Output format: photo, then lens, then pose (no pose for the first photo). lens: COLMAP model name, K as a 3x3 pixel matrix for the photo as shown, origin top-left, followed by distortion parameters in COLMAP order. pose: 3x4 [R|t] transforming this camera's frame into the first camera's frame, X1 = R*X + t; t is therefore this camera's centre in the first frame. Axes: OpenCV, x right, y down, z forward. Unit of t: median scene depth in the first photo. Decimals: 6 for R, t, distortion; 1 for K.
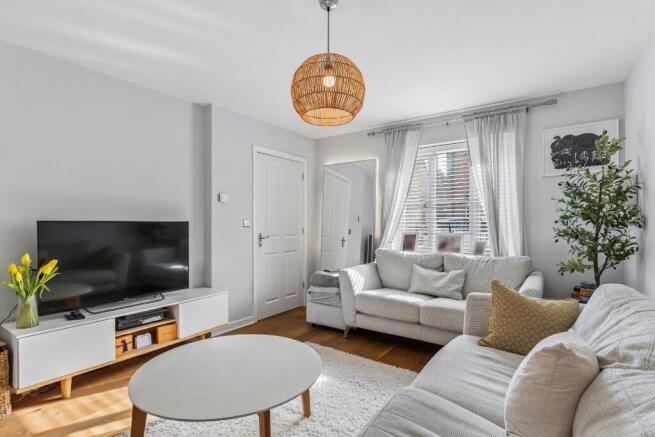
lens RADIAL K [[325.4, 0, 326.7], [0, 325.4, 226.3], [0, 0, 1]] dist [-0.000772, -0.000203]
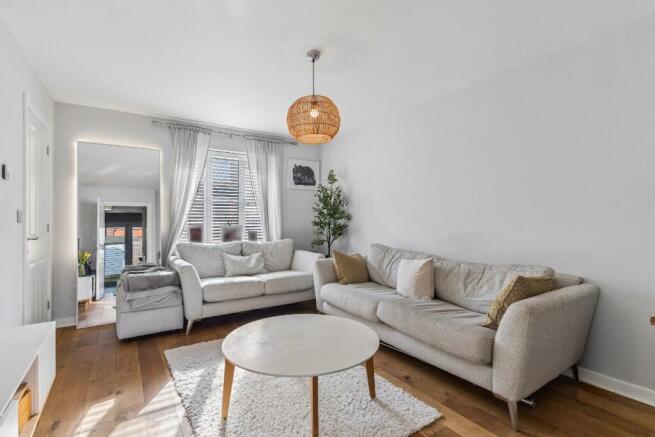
lens RADIAL K [[310.5, 0, 327.5], [0, 310.5, 218.5], [0, 0, 1]] dist [-0.000655, -0.000116]
pose [[0.366417, 0.000782, 0.930450, -0.640695], [0.004652, 0.999986, -0.002672, -0.000744], [-0.930439, 0.005307, 0.366409, 0.255795]]
